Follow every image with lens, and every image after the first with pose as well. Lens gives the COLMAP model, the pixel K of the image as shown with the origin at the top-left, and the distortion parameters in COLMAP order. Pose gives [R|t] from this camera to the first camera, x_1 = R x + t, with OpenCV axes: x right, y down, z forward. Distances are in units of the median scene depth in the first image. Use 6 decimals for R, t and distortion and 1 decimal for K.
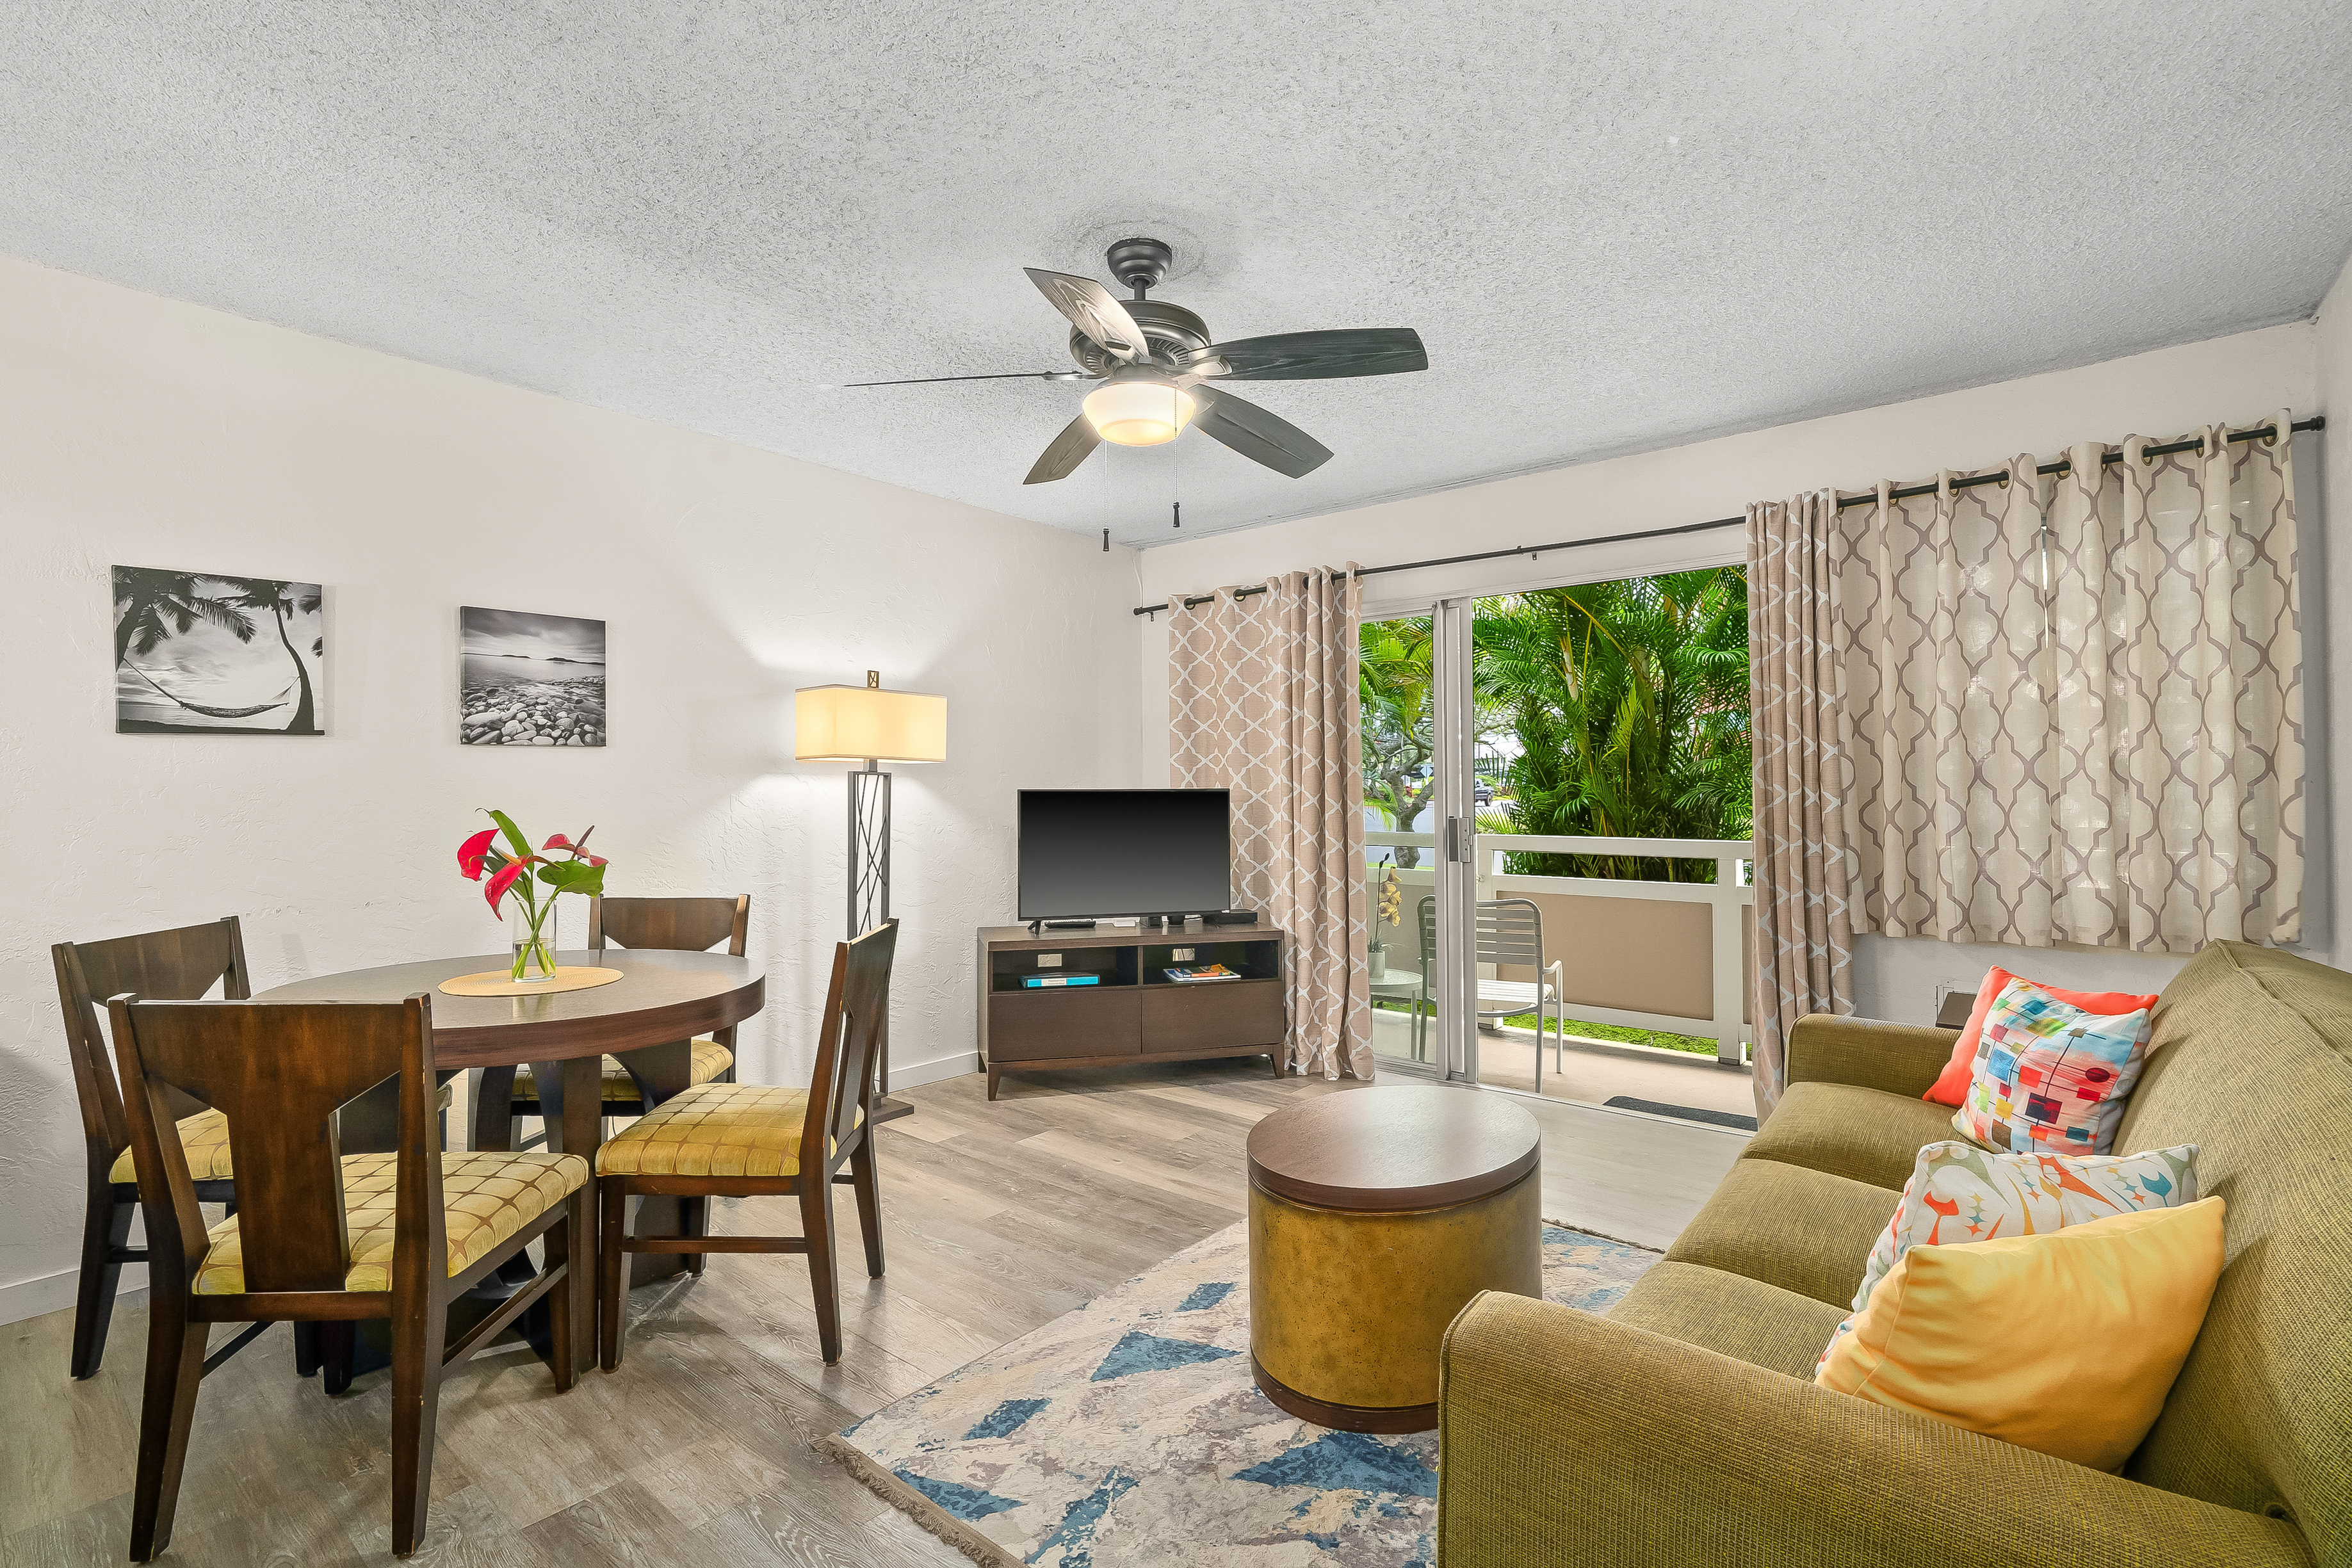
lens RADIAL K [[1074.8, 0, 1161.1], [0, 1074.8, 778.9], [0, 0, 1]] dist [-0.001785, -0.000319]
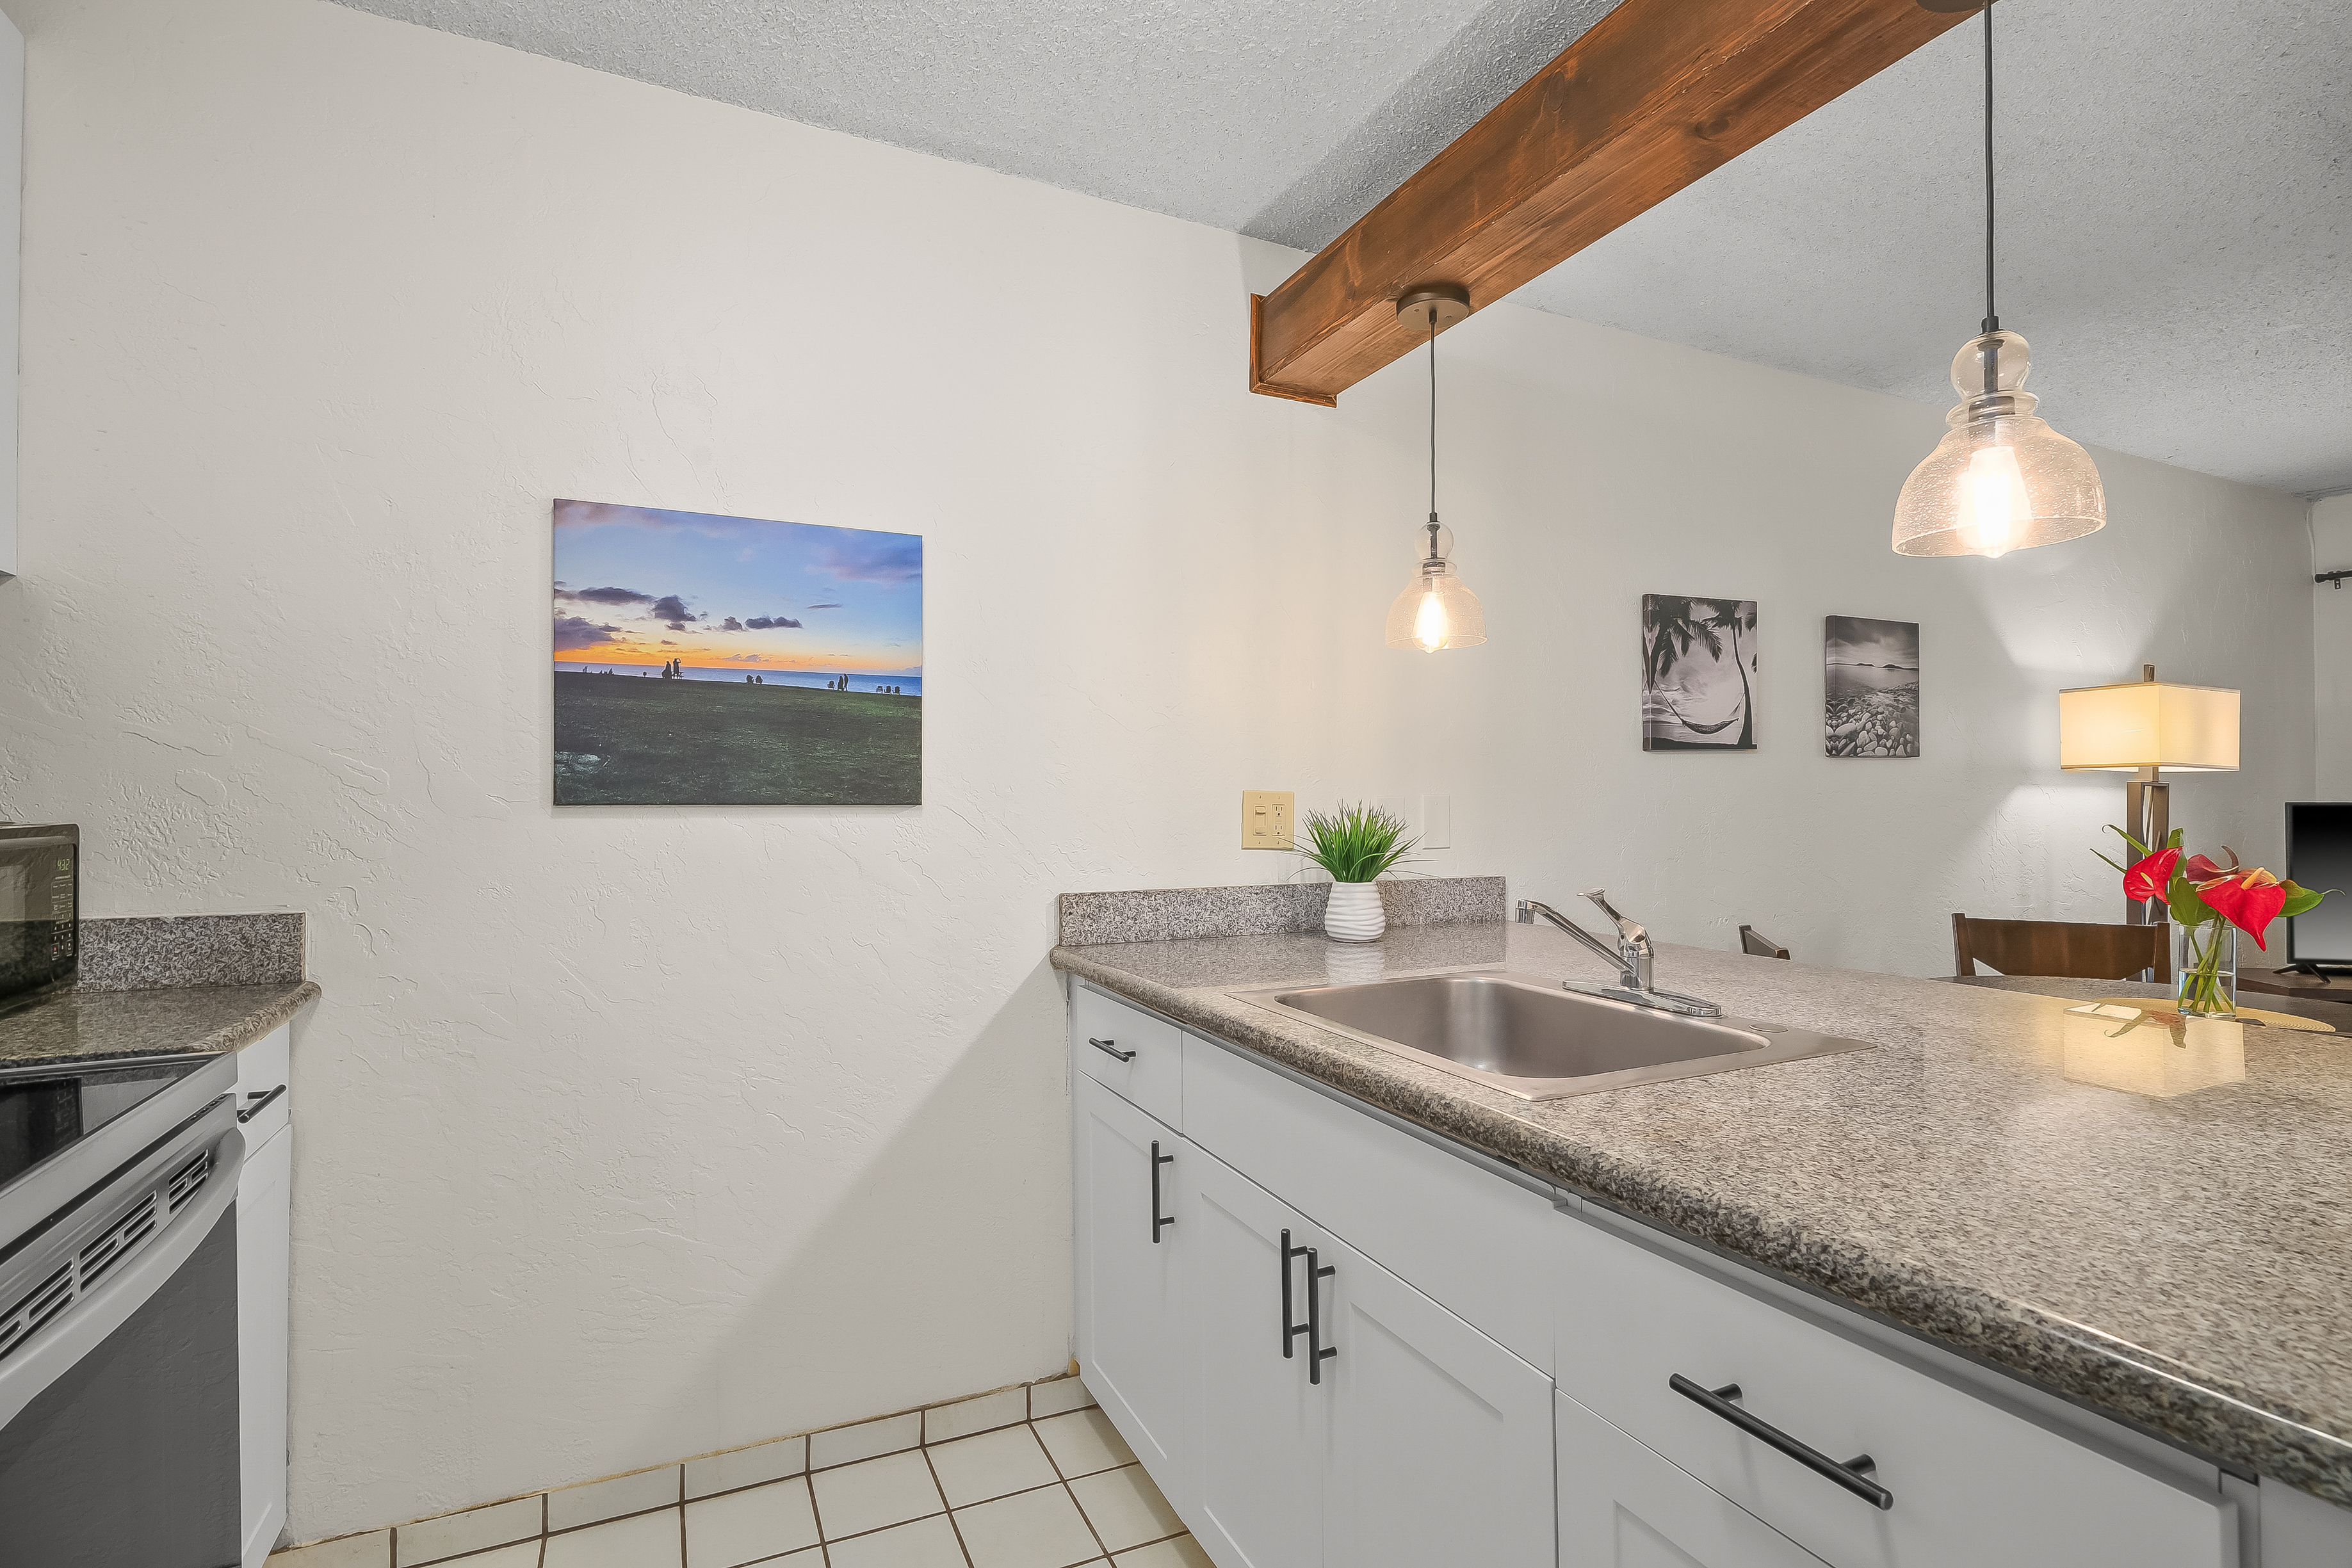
lens RADIAL K [[1089.1, 0, 1155.0], [0, 1089.1, 793.9], [0, 0, 1]] dist [-0.006212, 0.000487]
pose [[0.901526, -0.001242, -0.432724, -0.769214], [0.003116, 0.999989, 0.003622, -0.003697], [0.432715, -0.004614, 0.901519, -0.160315]]
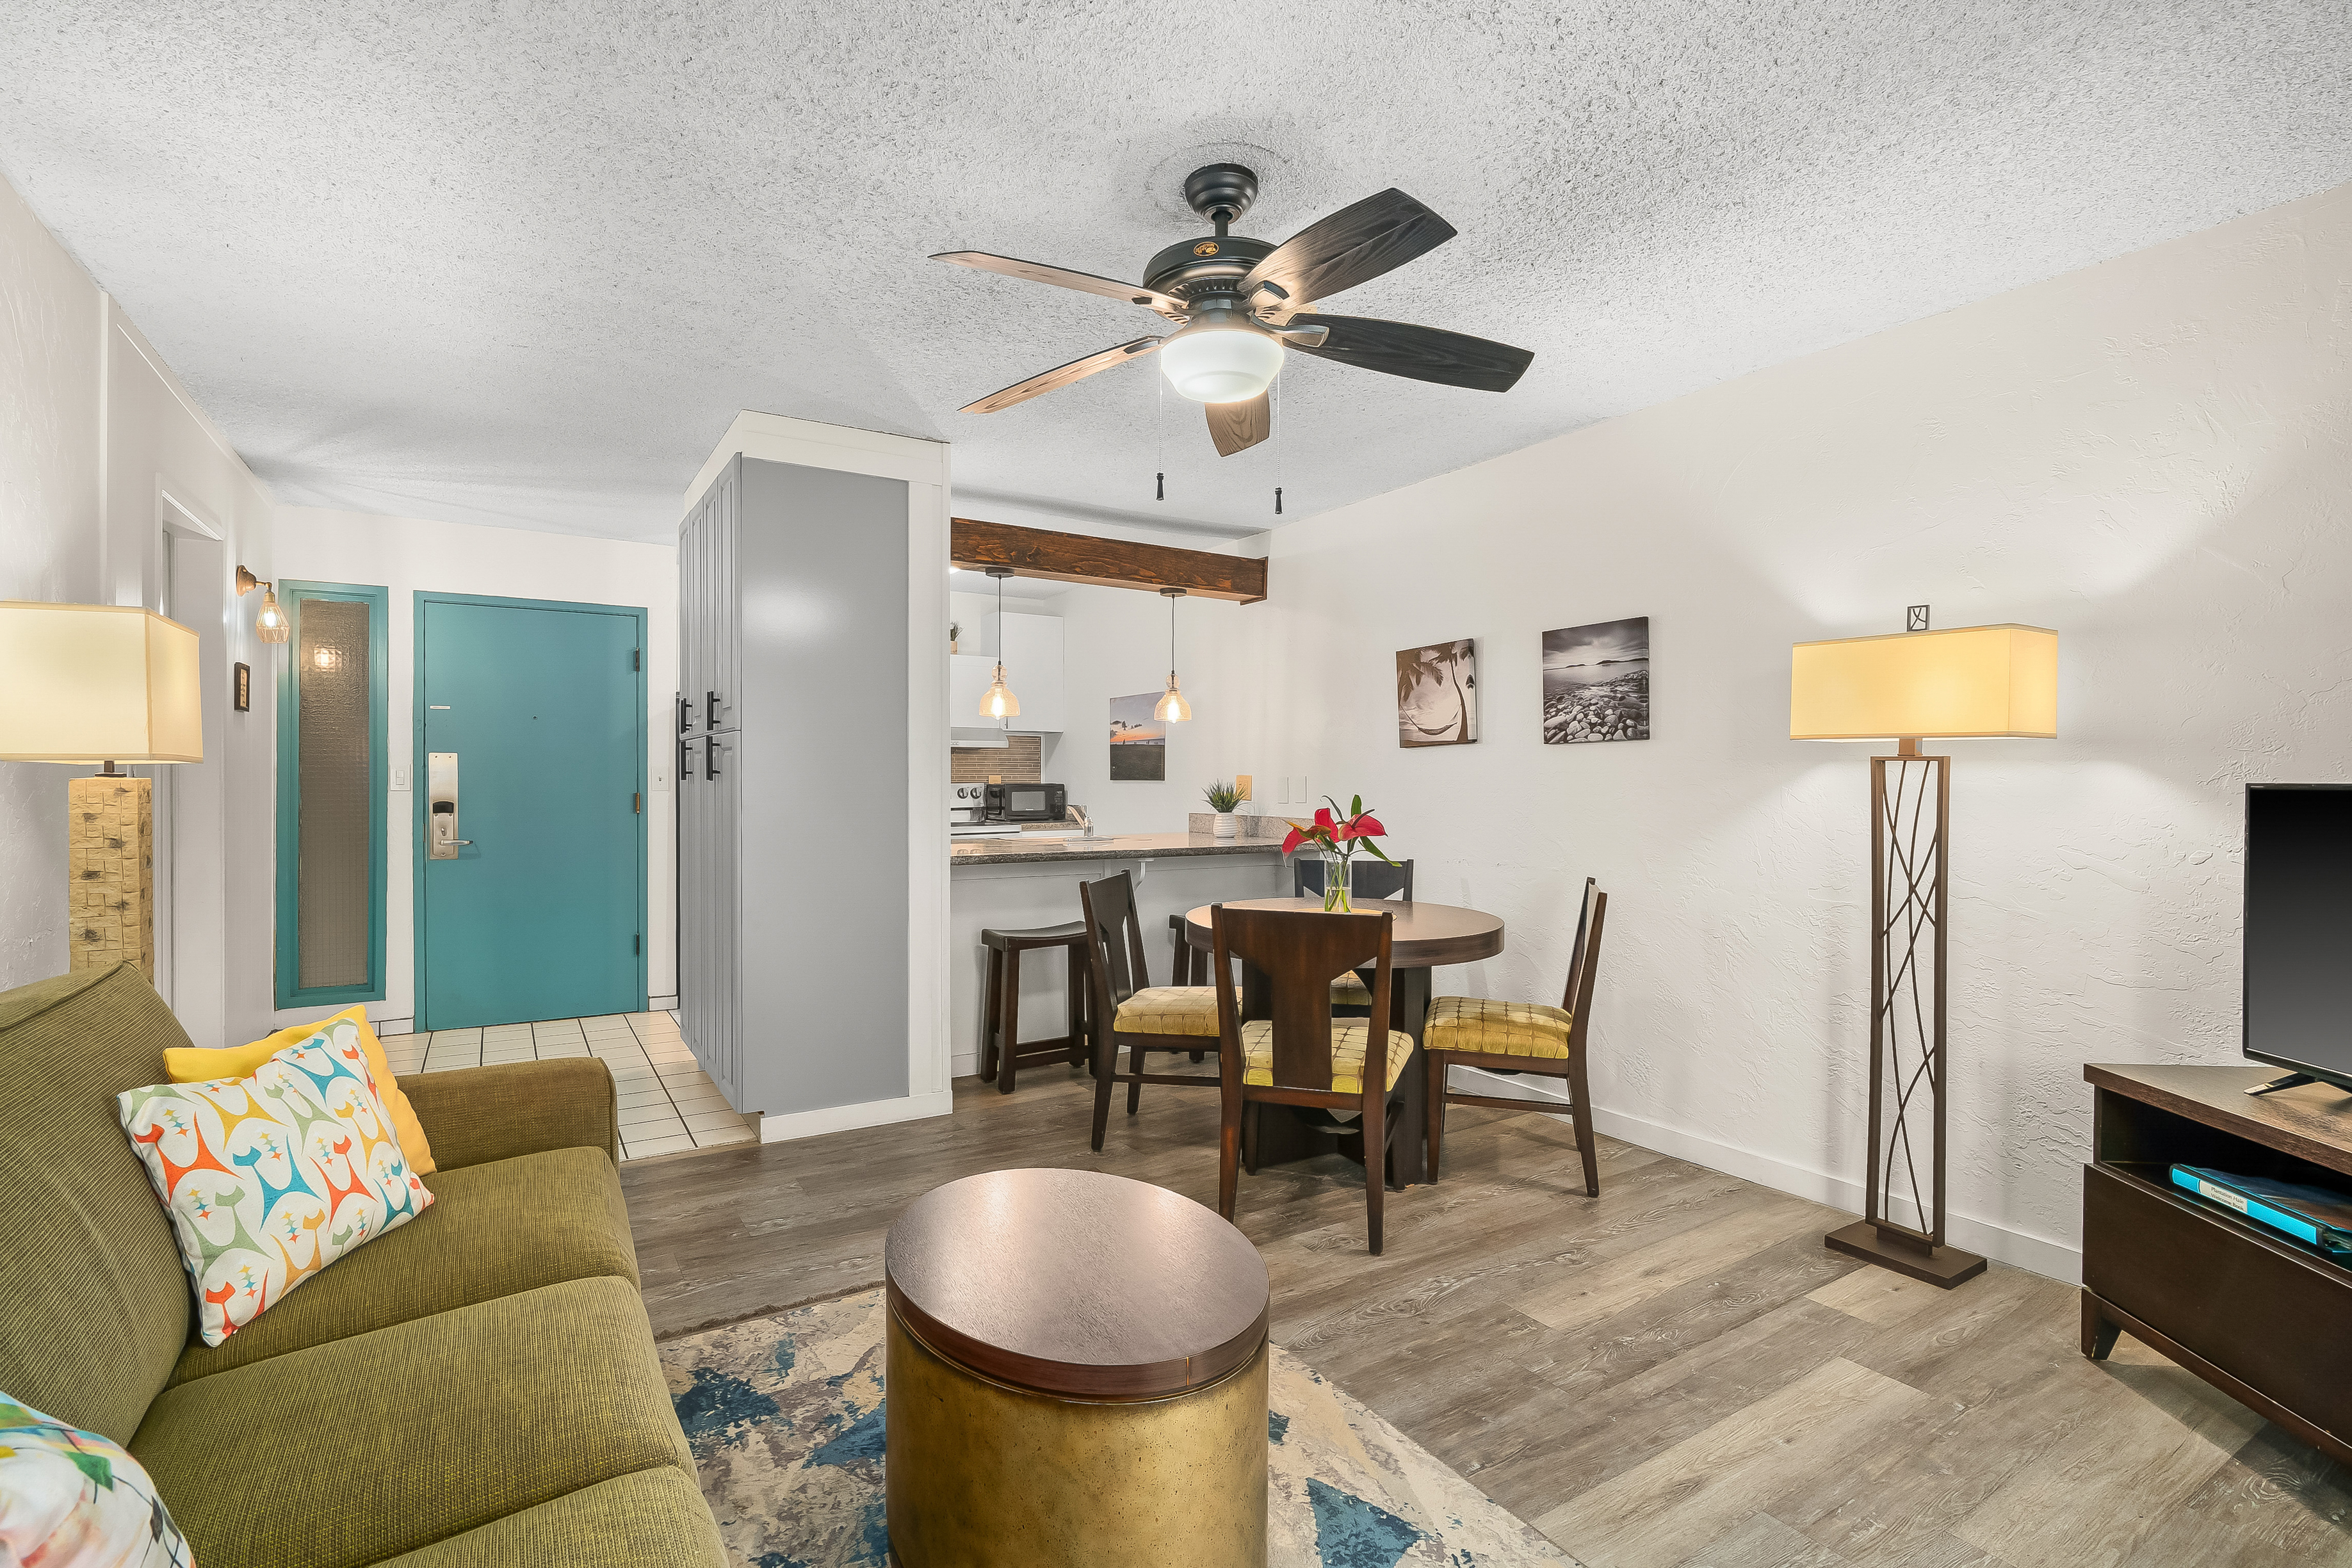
lens RADIAL K [[1089.1, 0, 1155.0], [0, 1089.1, 793.9], [0, 0, 1]] dist [-0.006212, 0.000487]
pose [[-0.323178, 0.013203, -0.946246, 0.669324], [0.008626, 0.999902, 0.011006, 0.007144], [0.946299, -0.004606, -0.323260, 0.969262]]
